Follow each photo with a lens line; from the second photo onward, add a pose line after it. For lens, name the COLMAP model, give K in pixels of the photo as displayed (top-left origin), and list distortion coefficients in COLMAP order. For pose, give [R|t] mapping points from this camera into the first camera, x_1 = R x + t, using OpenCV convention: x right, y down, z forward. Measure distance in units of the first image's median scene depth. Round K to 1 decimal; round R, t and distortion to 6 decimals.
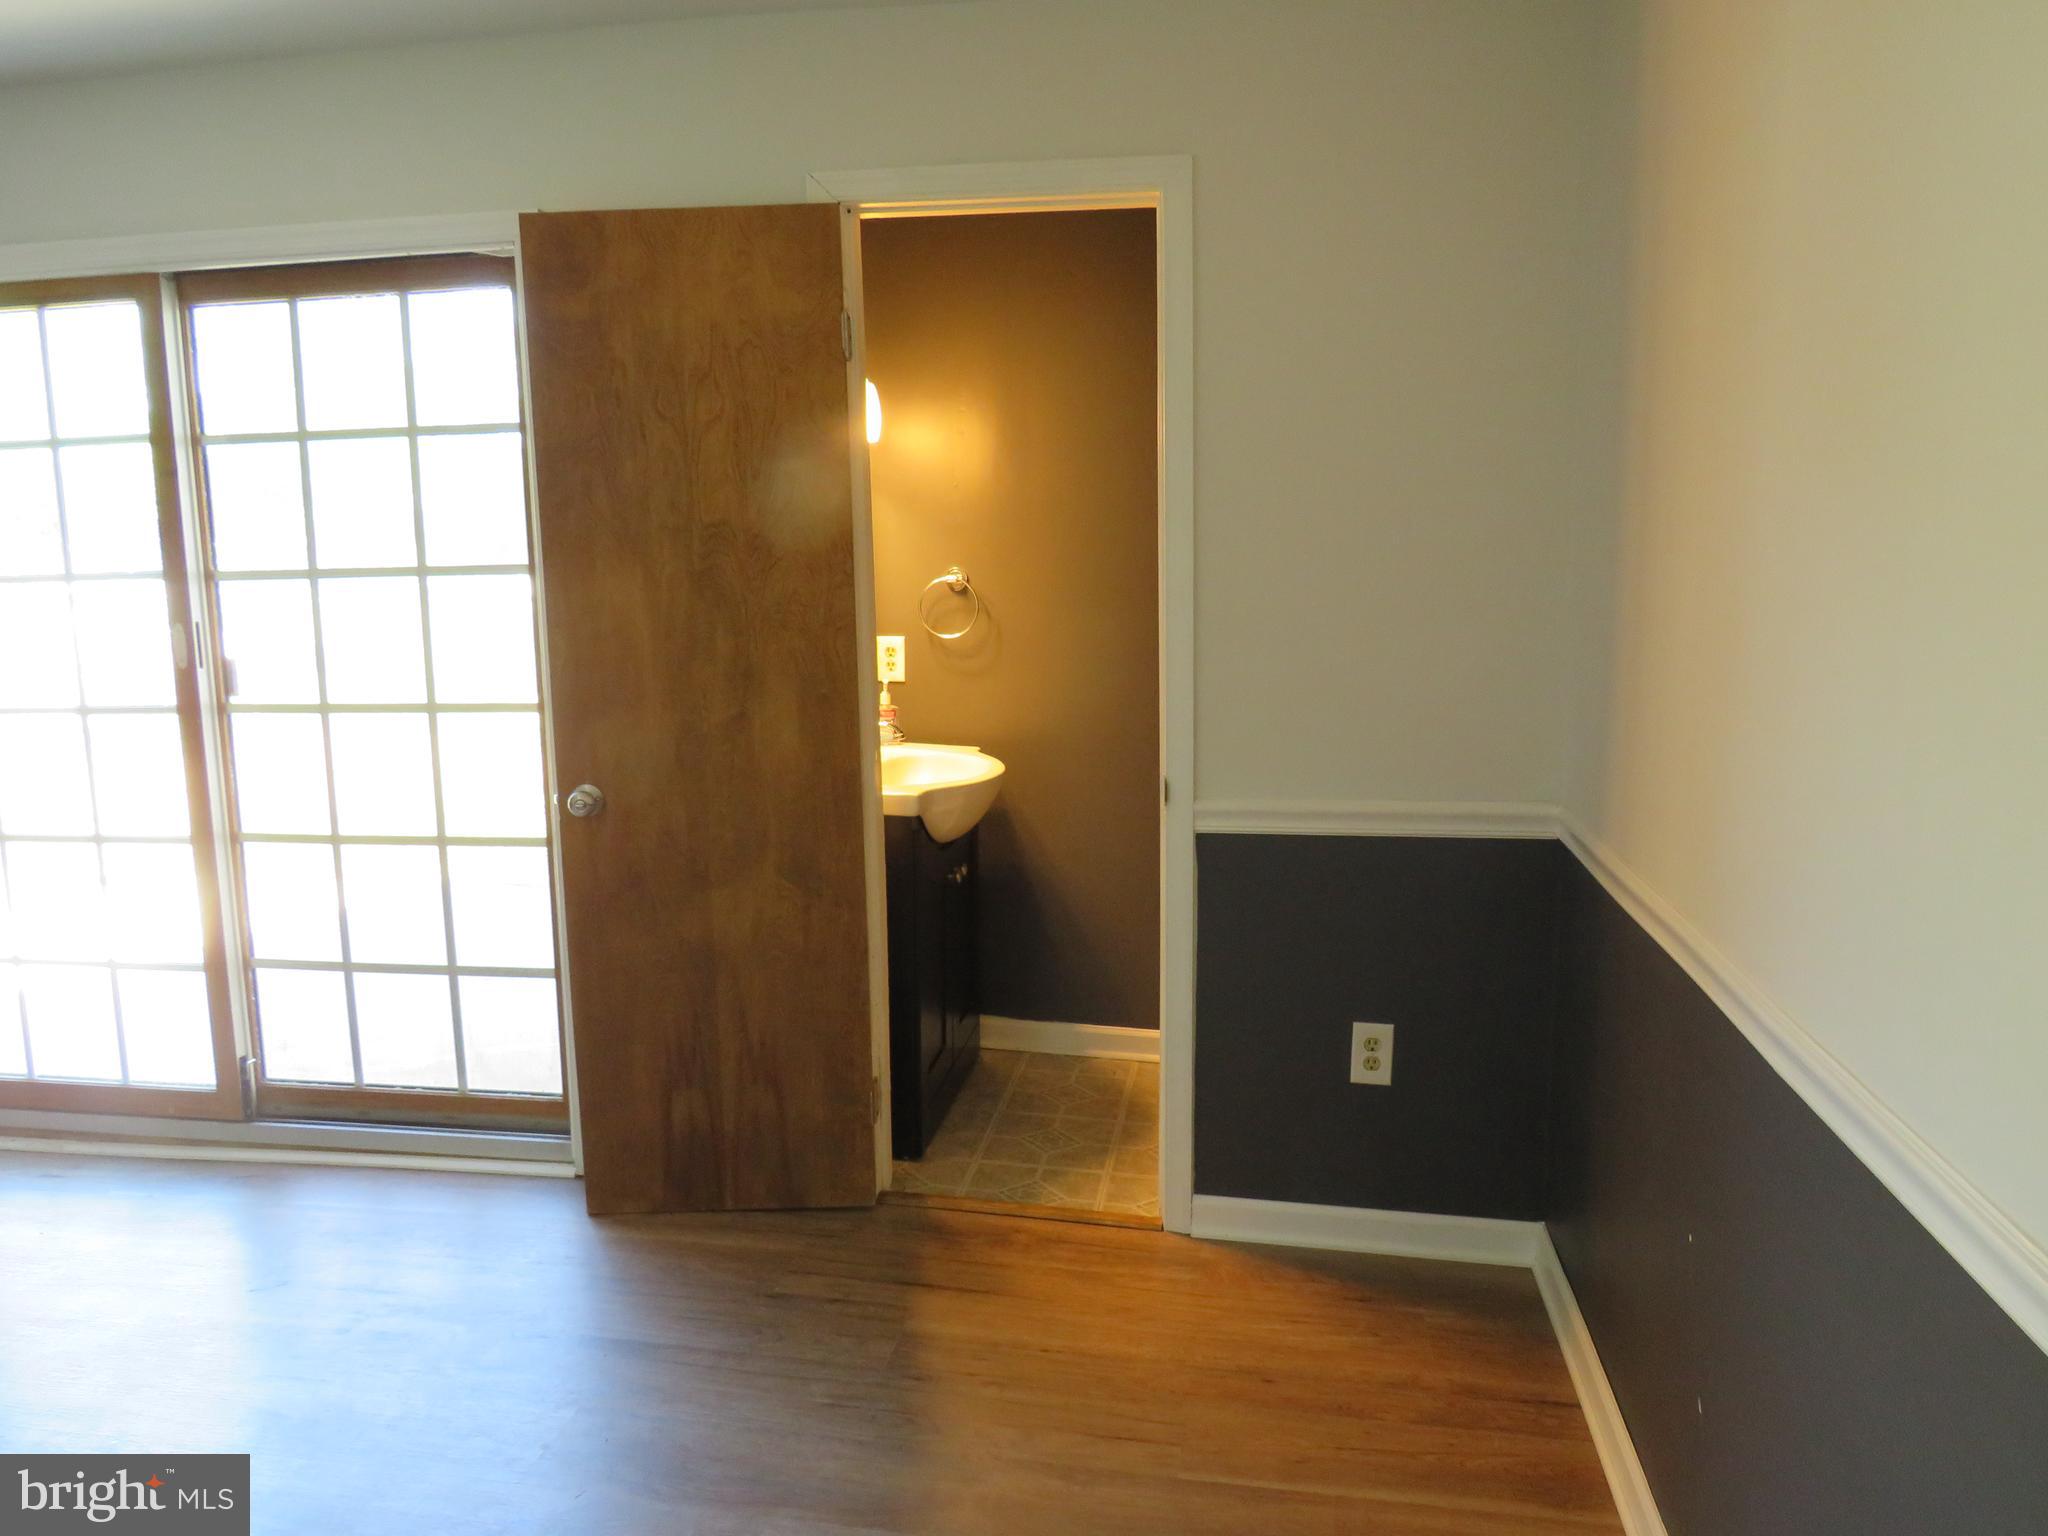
lens RADIAL K [[1472.7, 0, 1030.8], [0, 1472.7, 768.6], [0, 0, 1]] dist [-0.028842, 0.020684]
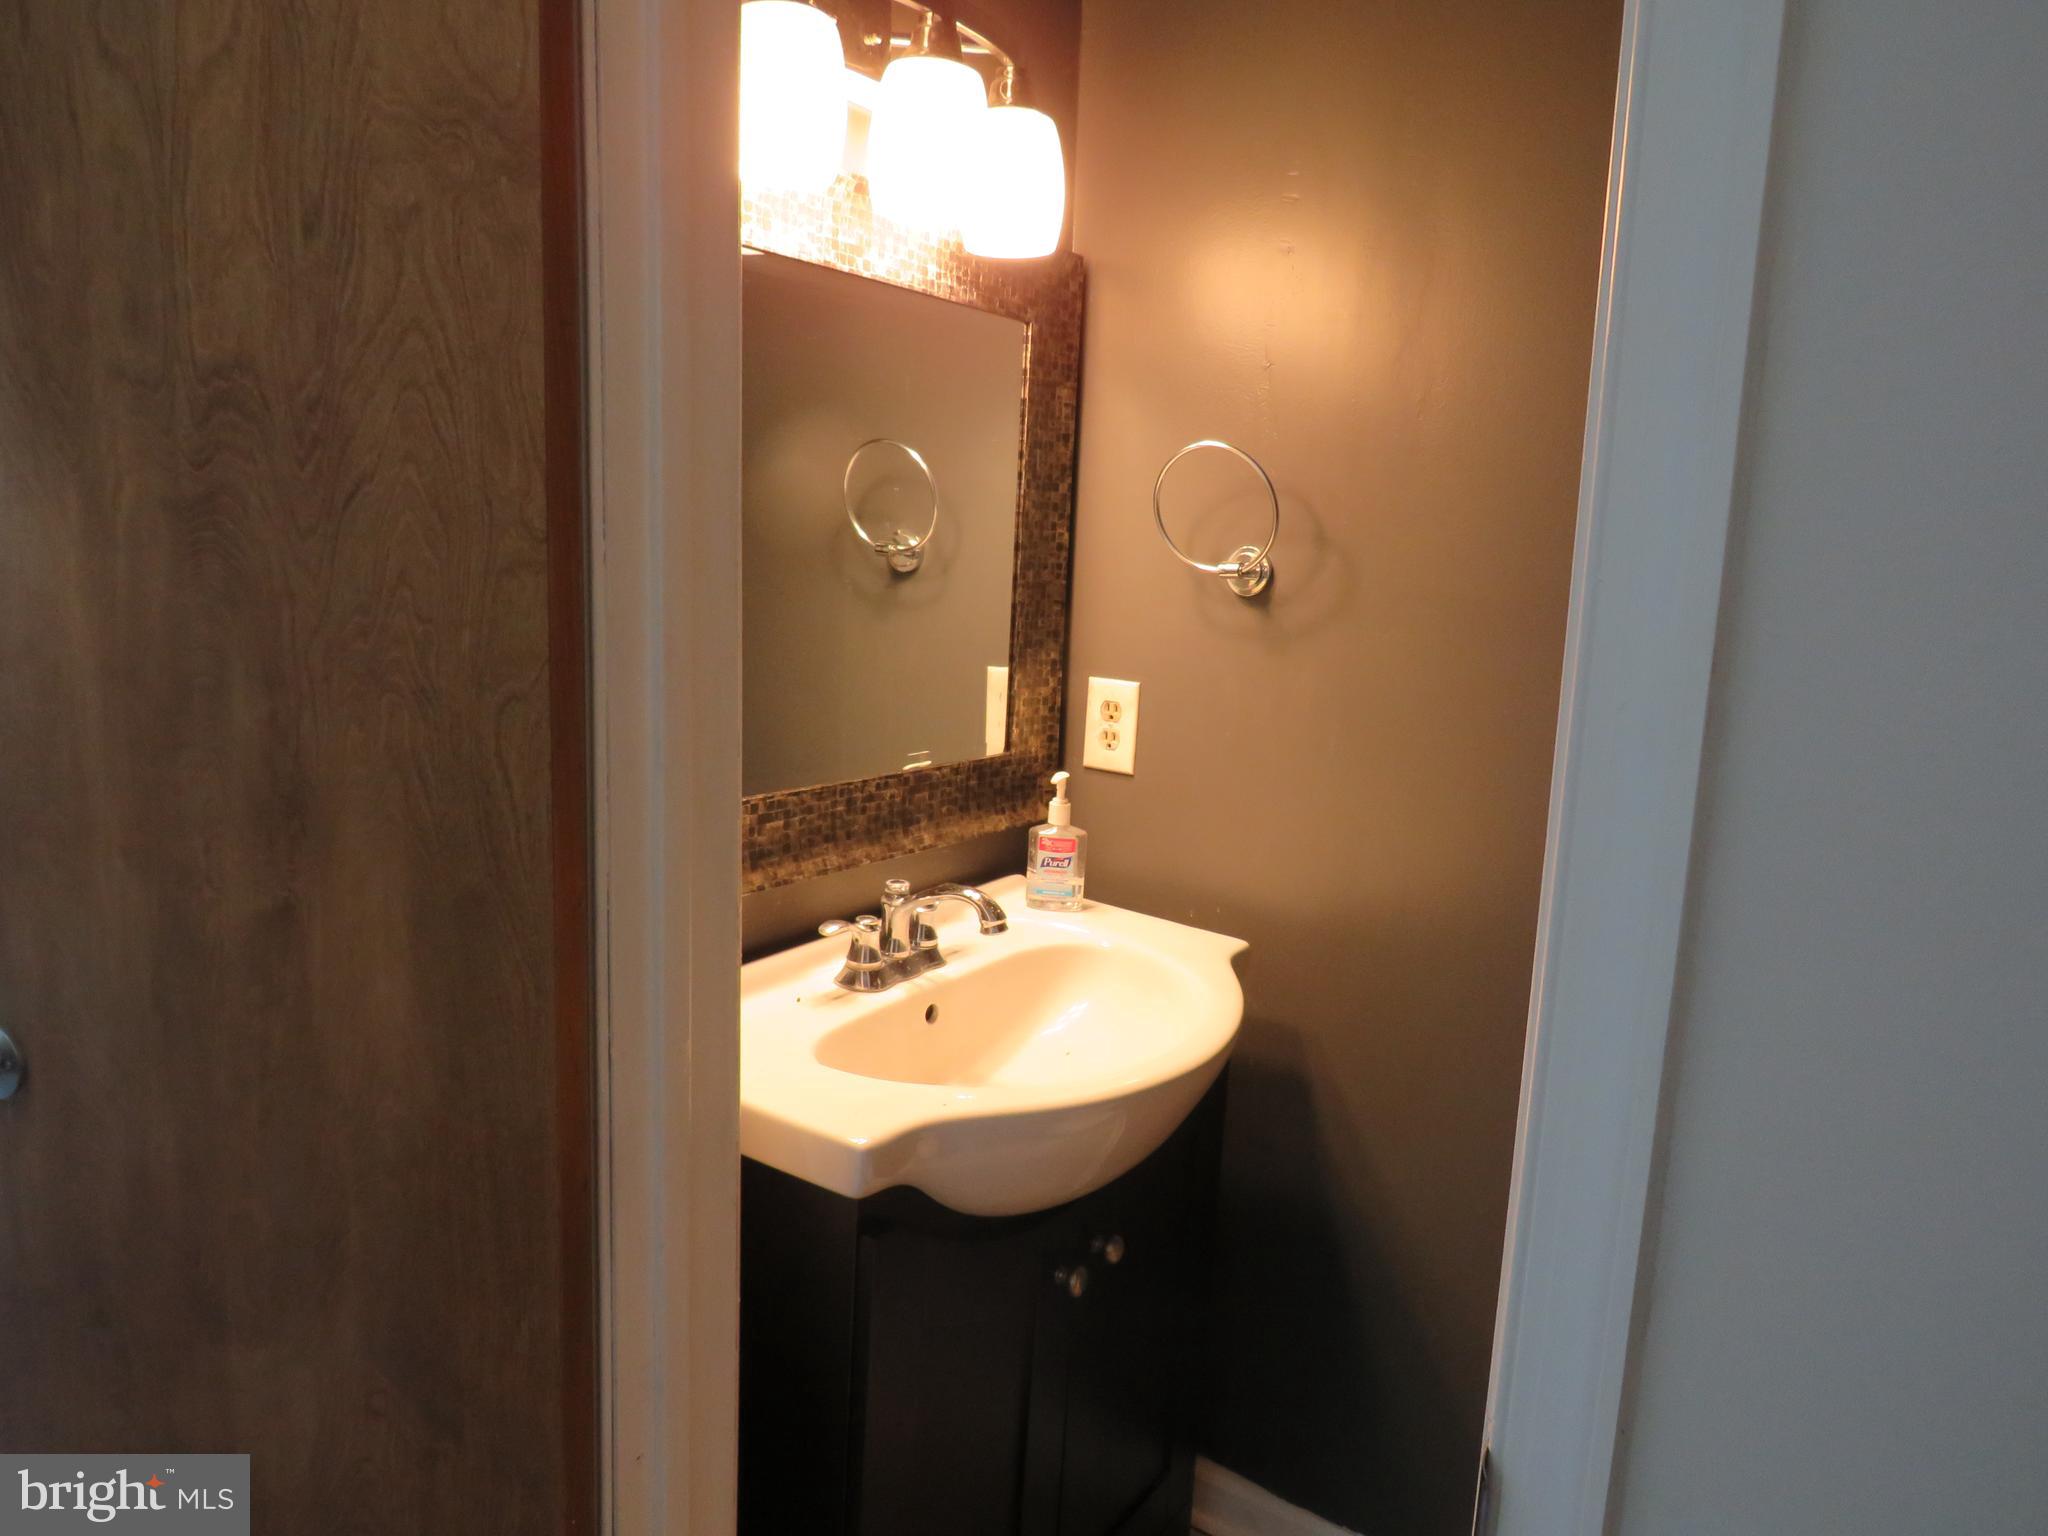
lens RADIAL K [[1472.7, 0, 1030.8], [0, 1472.7, 768.6], [0, 0, 1]] dist [-0.028842, 0.020684]
pose [[0.909203, 0.116215, -0.399805, 0.098635], [-0.109929, 0.993186, 0.038706, -0.097057], [0.401579, 0.008759, 0.915782, 0.693242]]
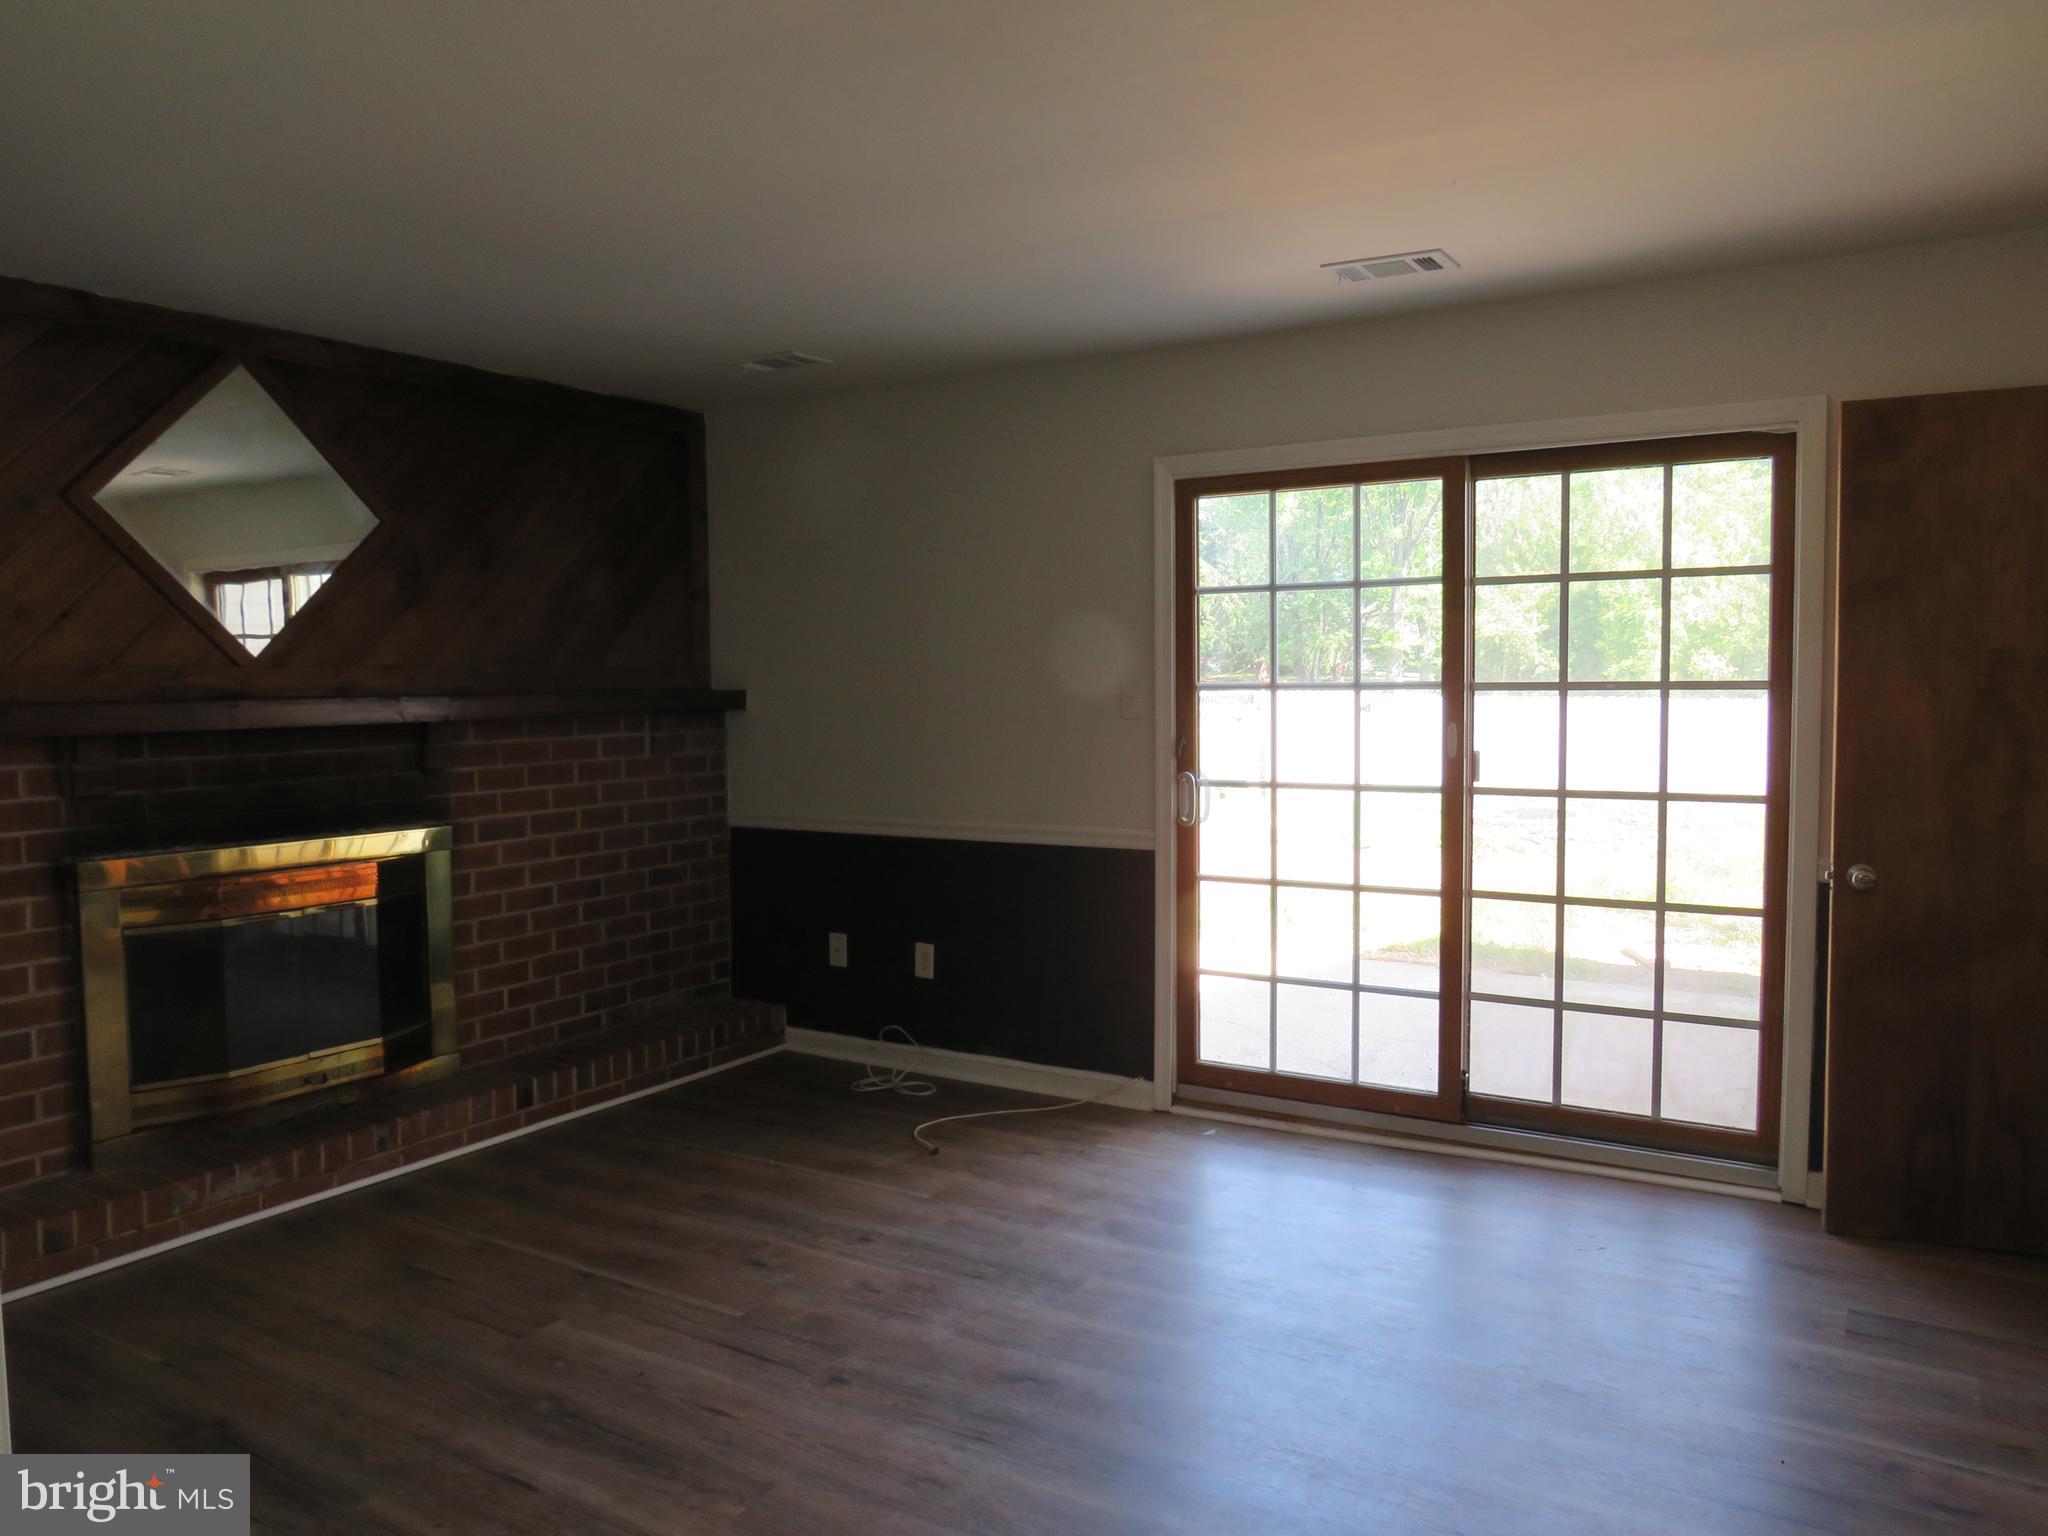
lens RADIAL K [[1437.4, 0, 1056.5], [0, 1437.4, 765.5], [0, 0, 1]] dist [-0.031620, 0.000428]
pose [[0.926945, 0.031997, -0.373831, -0.449273], [-0.061080, 0.995935, -0.066208, 0.043898], [0.370193, 0.084204, 0.925131, -0.299470]]
